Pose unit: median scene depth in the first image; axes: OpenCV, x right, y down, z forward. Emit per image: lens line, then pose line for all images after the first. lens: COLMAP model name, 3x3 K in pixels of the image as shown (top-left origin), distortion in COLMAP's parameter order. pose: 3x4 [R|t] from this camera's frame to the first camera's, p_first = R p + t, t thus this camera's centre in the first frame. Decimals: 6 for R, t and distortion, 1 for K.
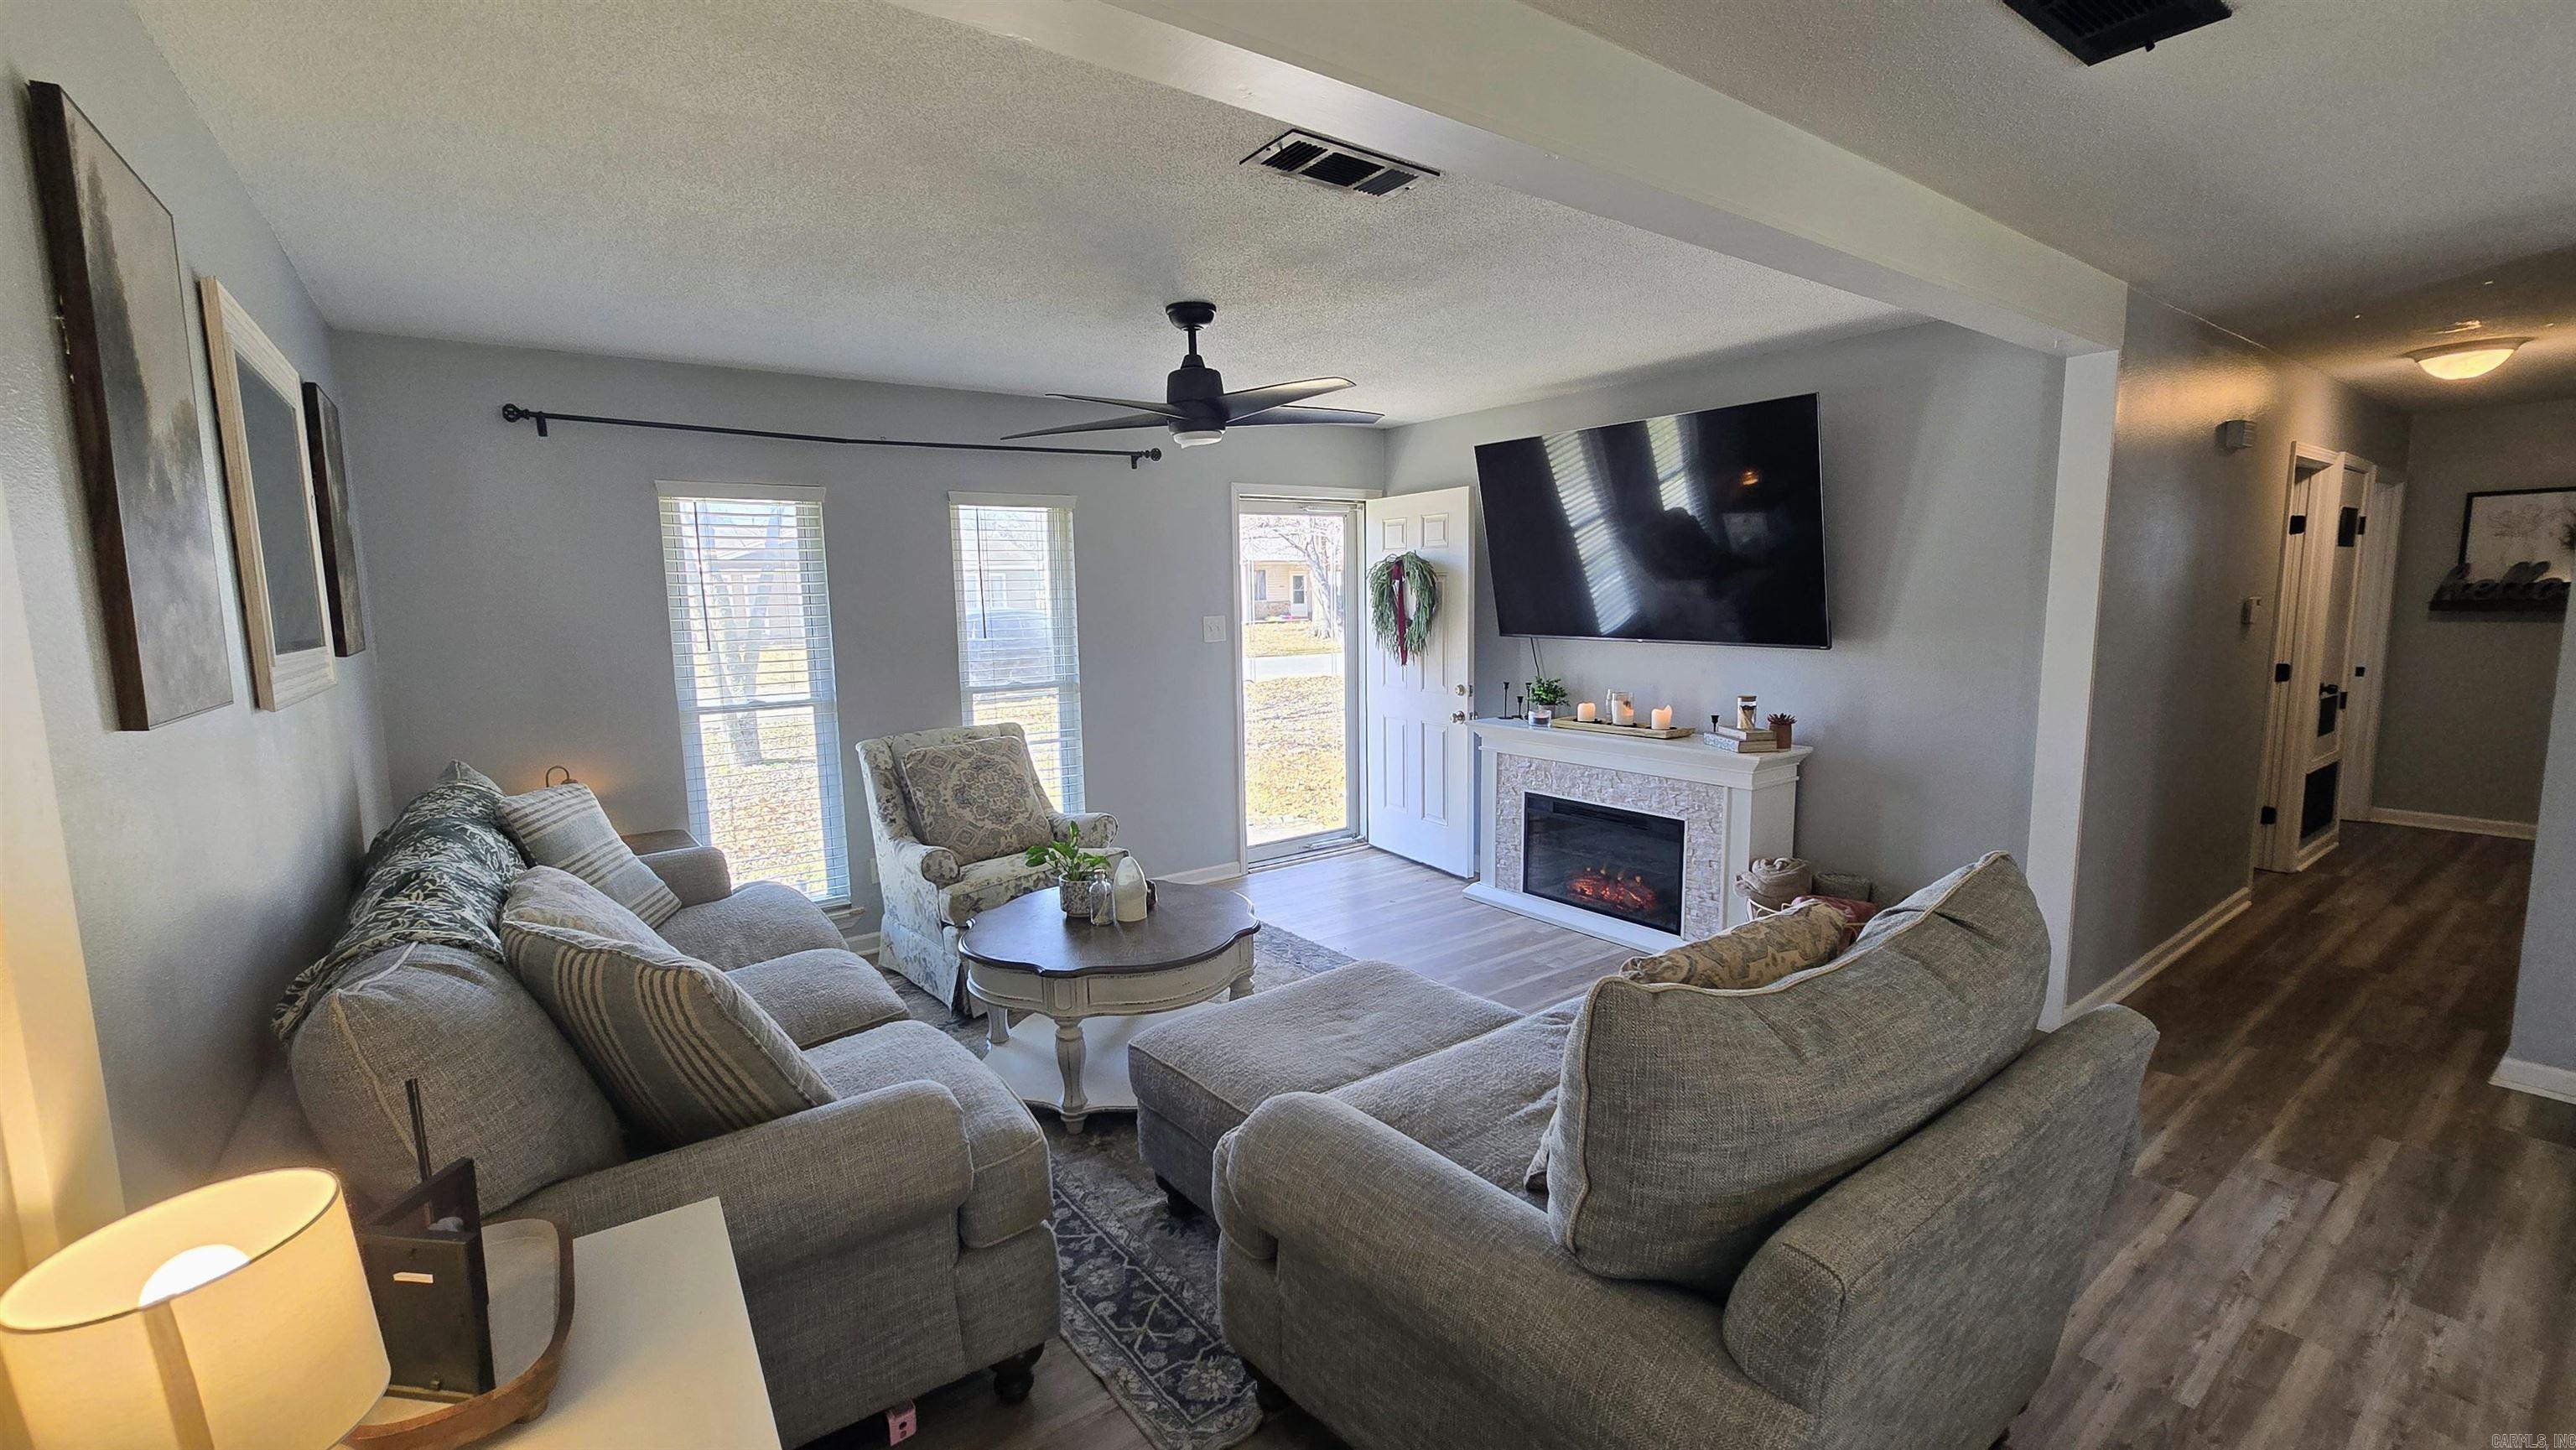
lens RADIAL K [[1060.2, 0, 1276.5], [0, 1060.2, 727.9], [0, 0, 1]] dist [-0.005032, 0.001279]
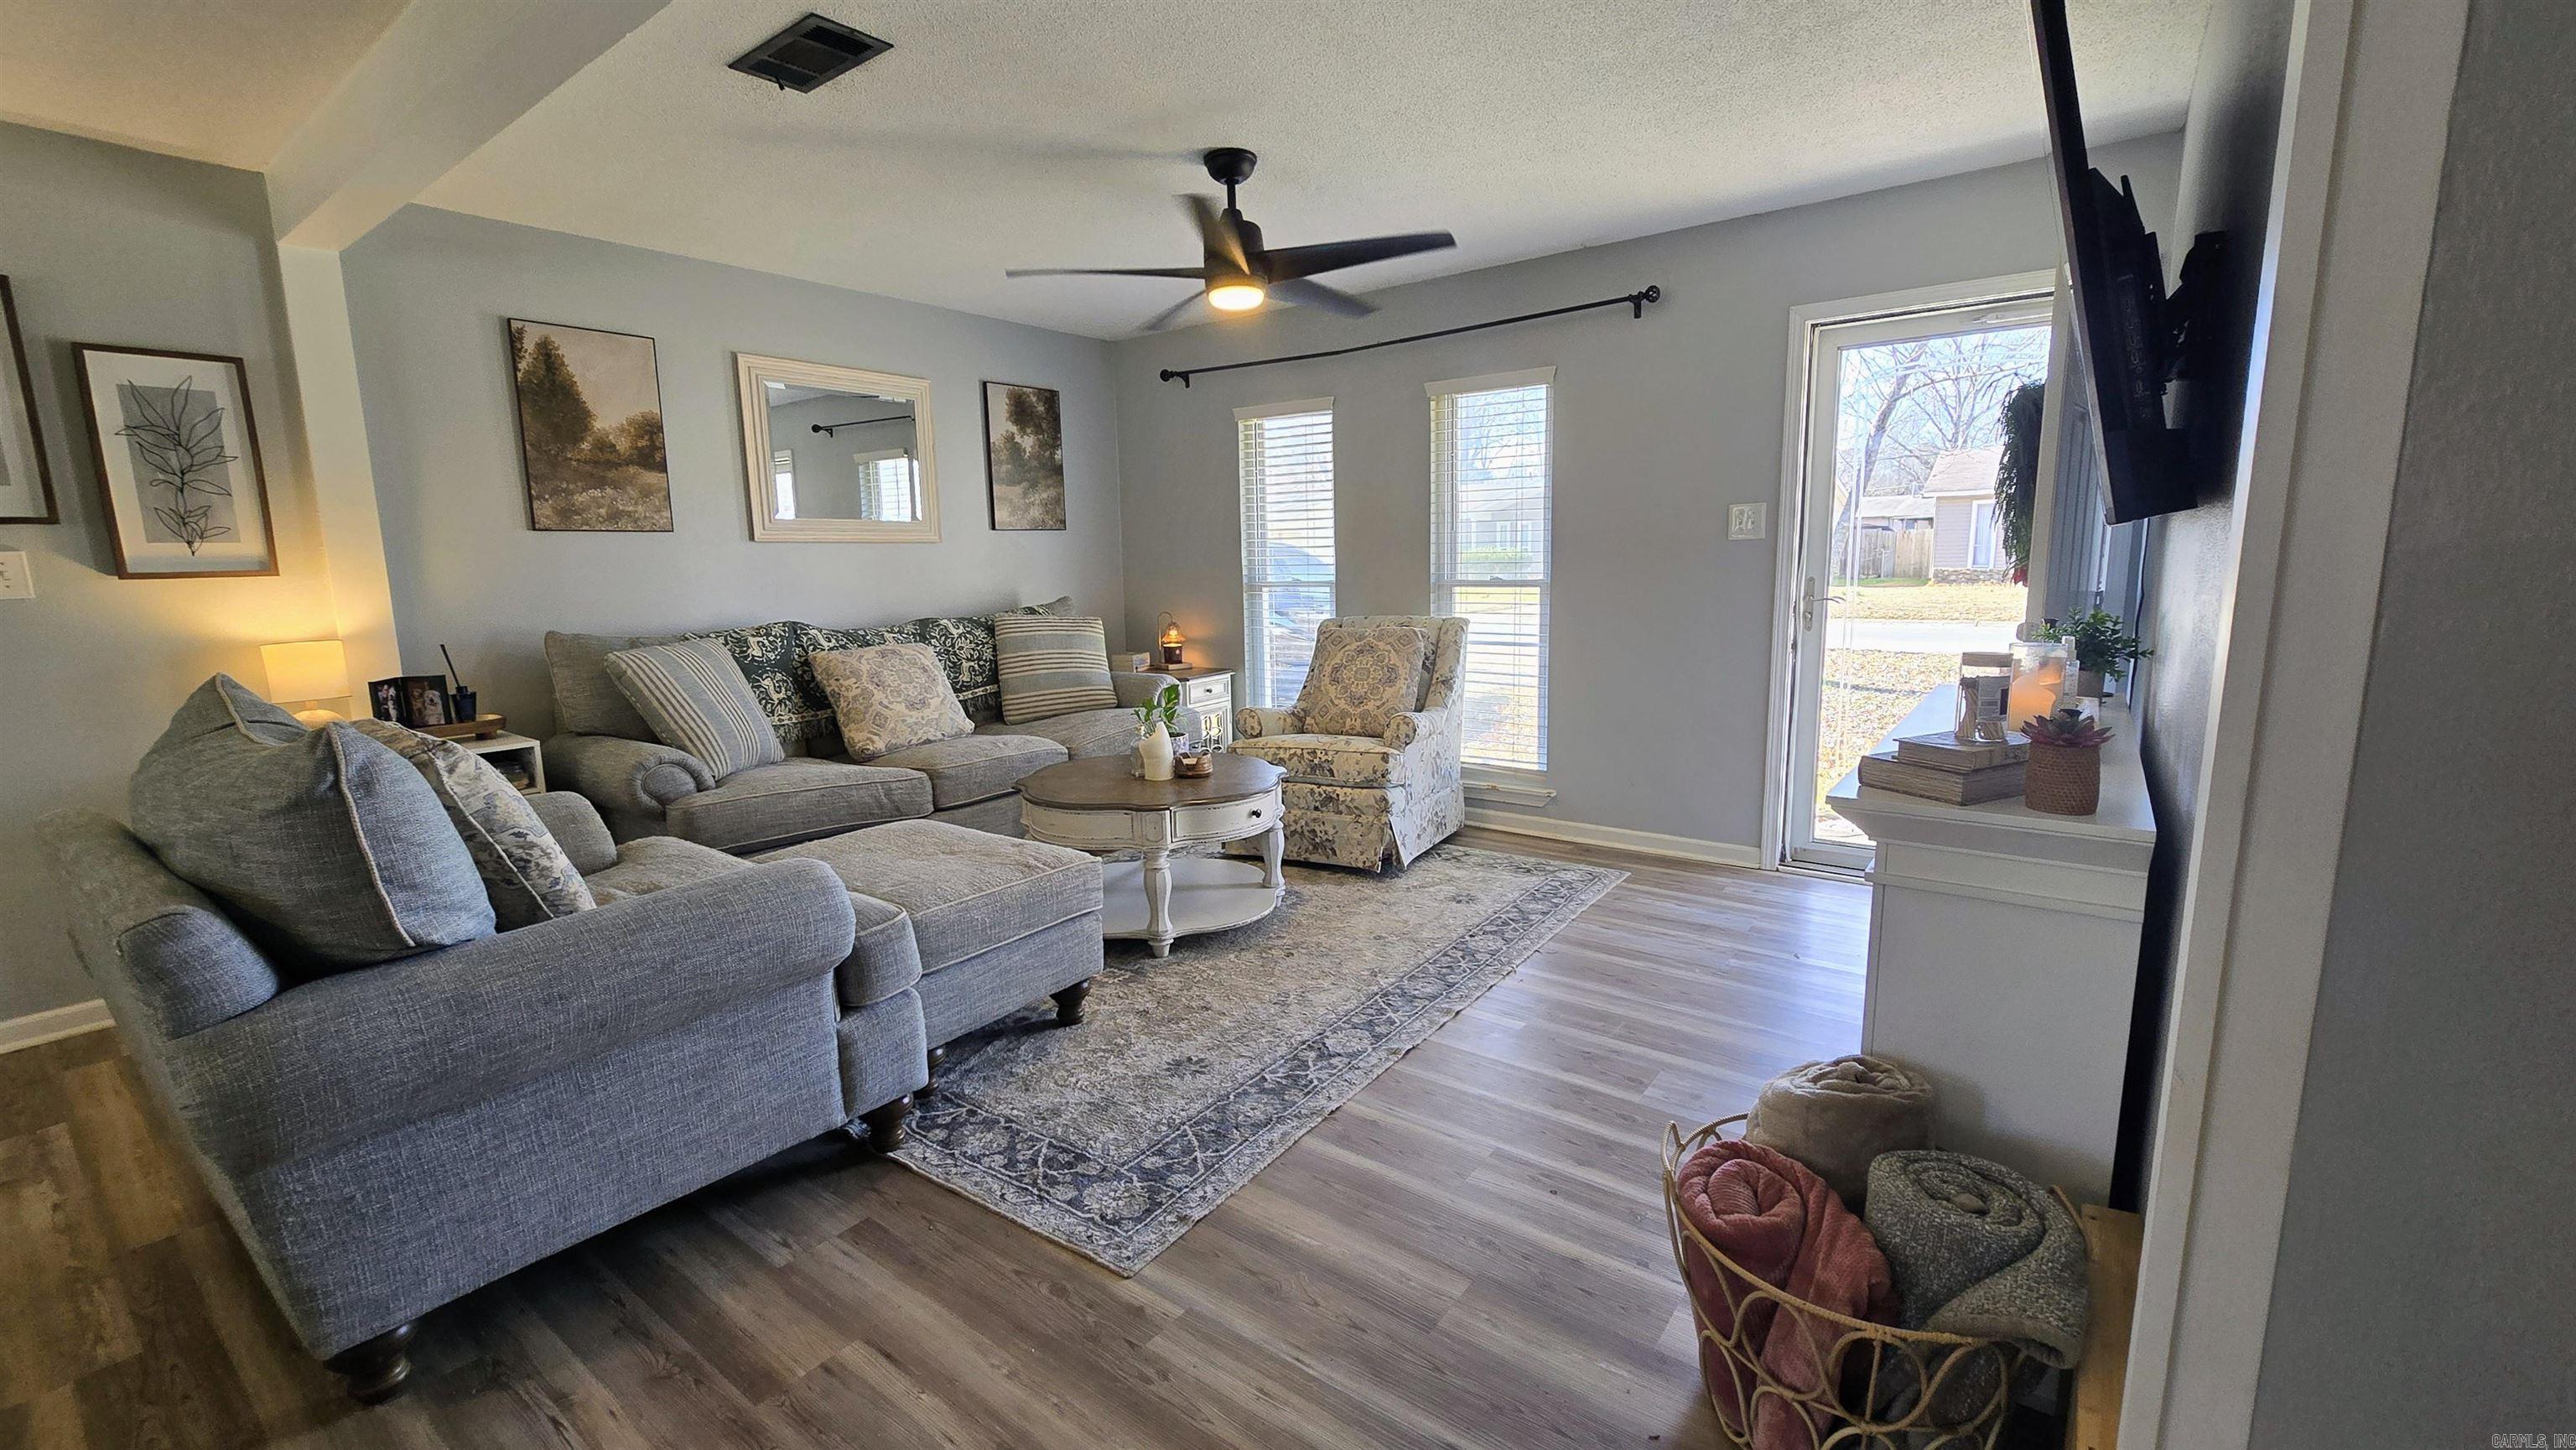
lens RADIAL K [[1060.2, 0, 1285.1], [0, 1060.2, 730.4], [0, 0, 1]] dist [-0.005032, 0.001279]
pose [[0.285384, 0.170036, -0.943209, 0.606808], [-0.109282, 0.983491, 0.144233, -0.025057], [0.952163, 0.061914, 0.299254, 0.533283]]
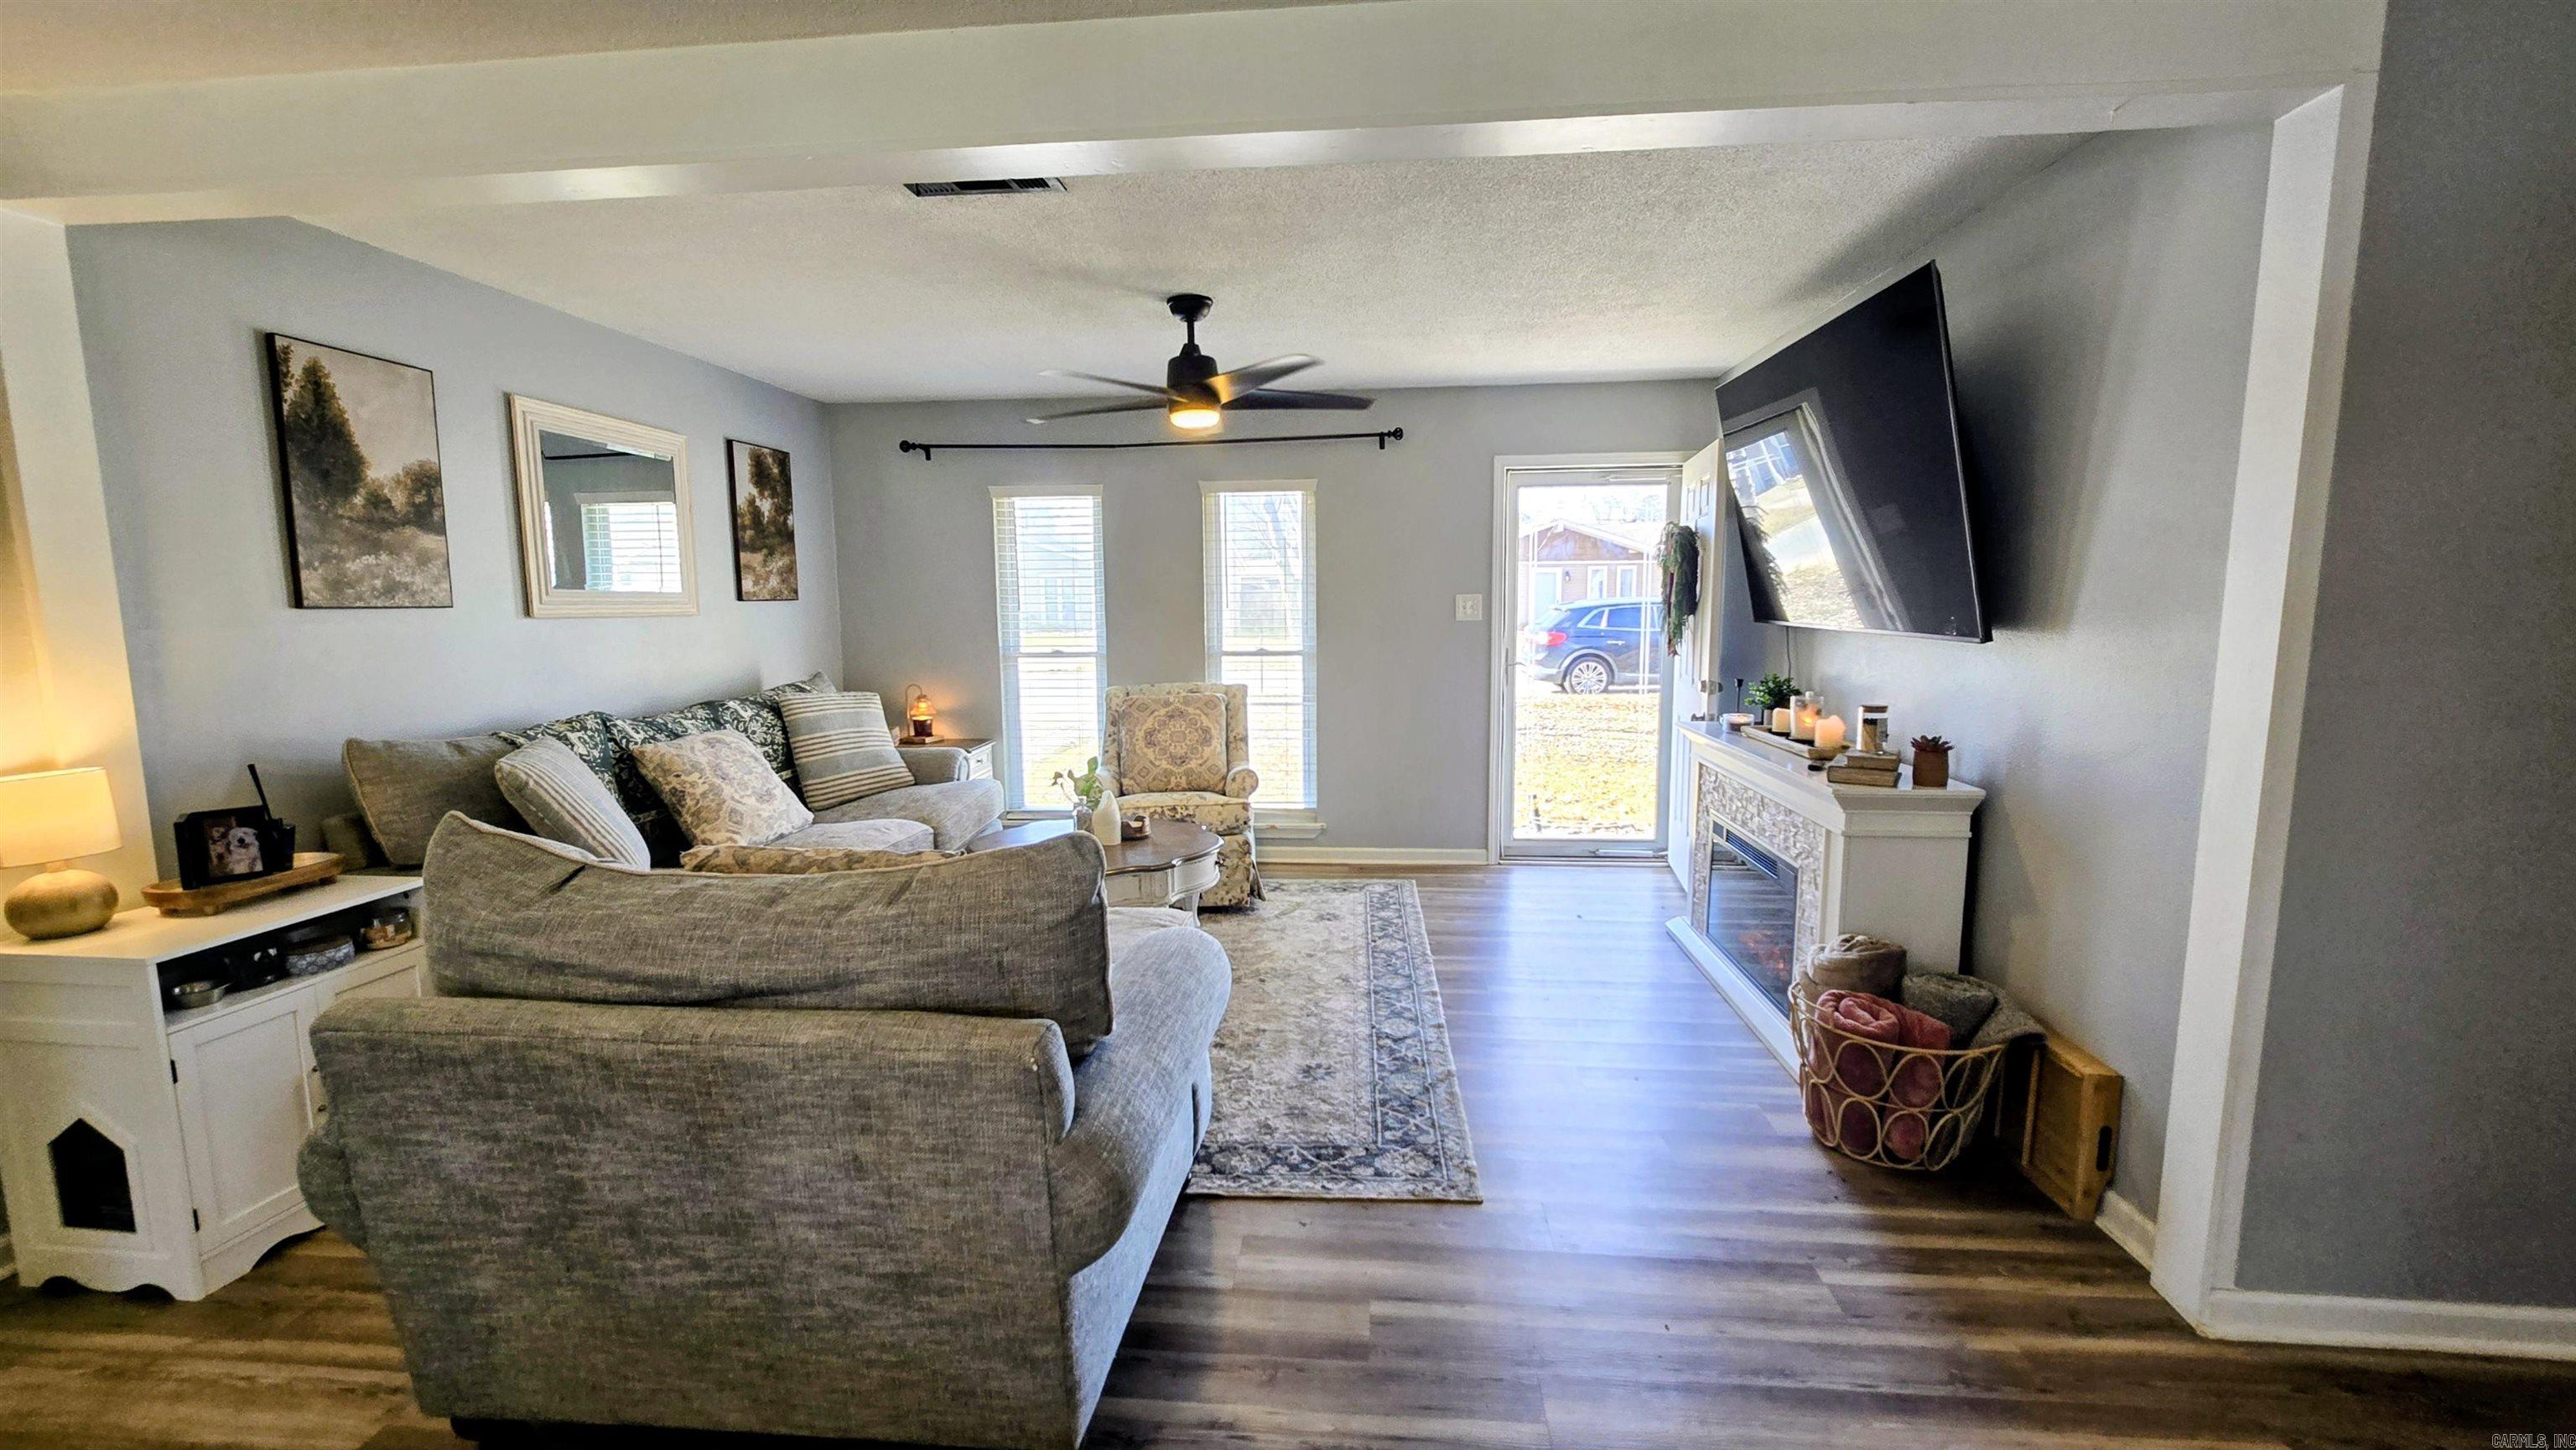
lens RADIAL K [[1060.2, 0, 1284.0], [0, 1060.2, 731.0], [0, 0, 1]] dist [-0.005032, 0.001279]
pose [[0.749548, 0.096386, -0.654896, 0.504491], [-0.092277, 0.994897, 0.040812, -0.004955], [0.655487, 0.029842, 0.754617, 0.166976]]
